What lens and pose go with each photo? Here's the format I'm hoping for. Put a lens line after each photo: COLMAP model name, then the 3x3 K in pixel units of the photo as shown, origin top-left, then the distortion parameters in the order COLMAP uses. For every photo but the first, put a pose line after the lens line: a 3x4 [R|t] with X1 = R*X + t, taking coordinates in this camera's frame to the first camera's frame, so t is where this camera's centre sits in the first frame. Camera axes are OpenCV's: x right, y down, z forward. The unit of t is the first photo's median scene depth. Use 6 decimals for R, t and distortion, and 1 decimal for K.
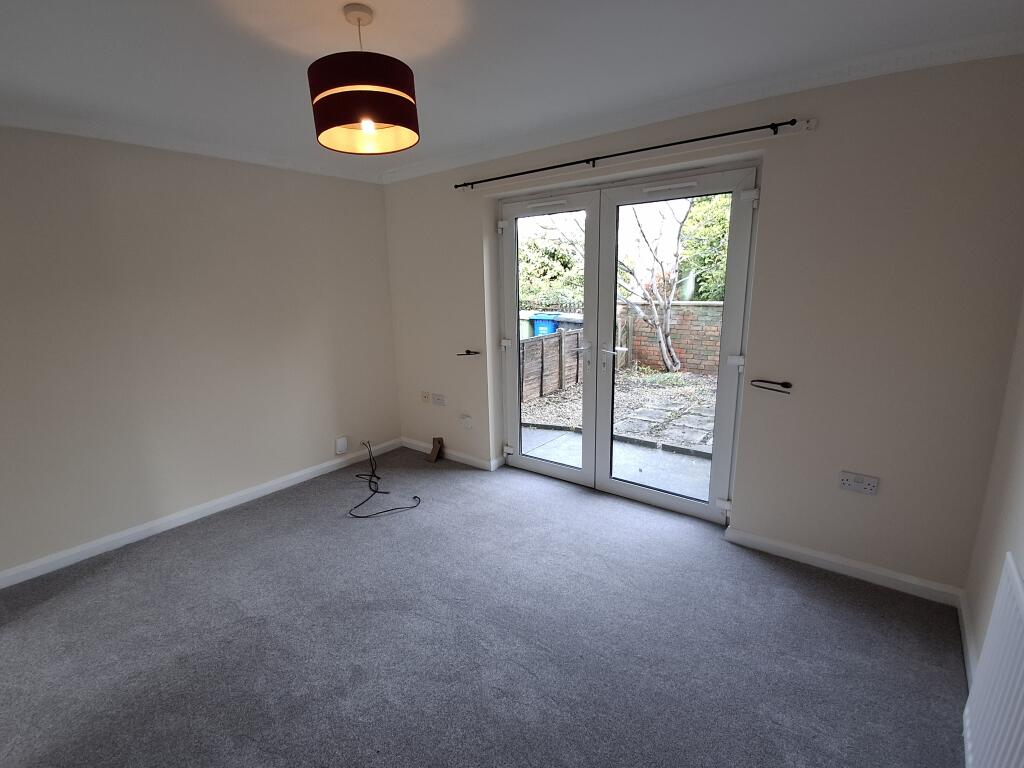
lens RADIAL K [[475.7, 0, 493.0], [0, 475.7, 387.2], [0, 0, 1]] dist [-0.016228, -0.000316]
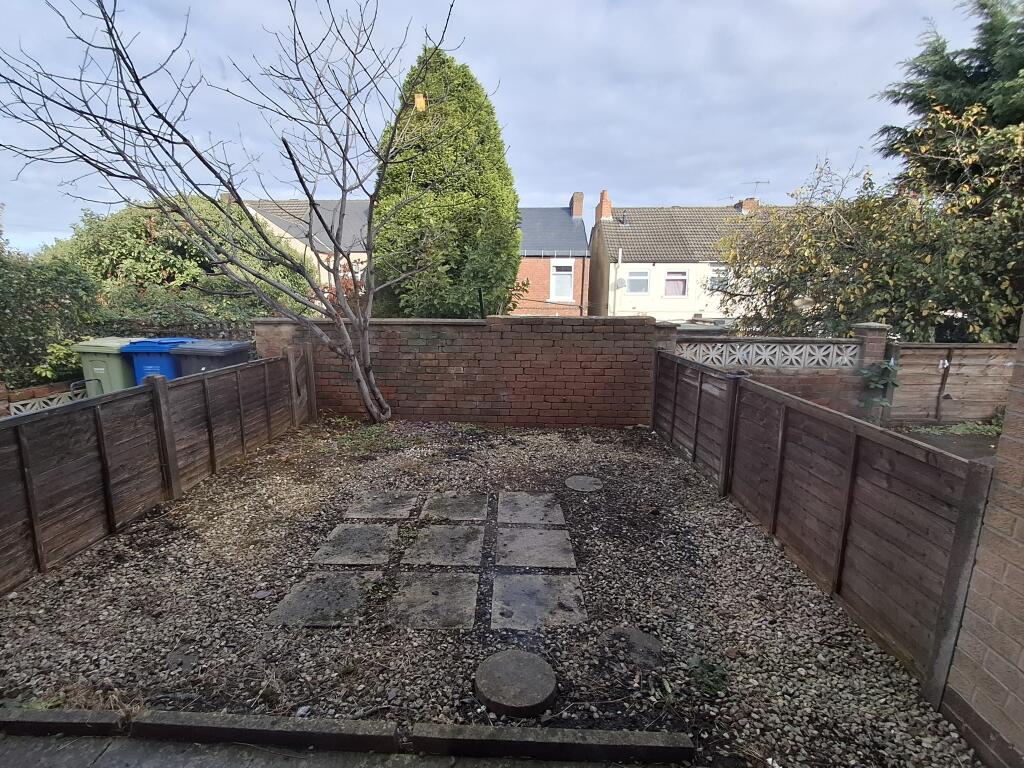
lens RADIAL K [[475.7, 0, 493.0], [0, 475.7, 387.2], [0, 0, 1]] dist [-0.016228, -0.000316]
pose [[0.810471, -0.084727, 0.579619, 0.149933], [0.108986, 0.994018, -0.007091, -0.074803], [-0.575551, 0.068918, 0.814857, 0.442450]]
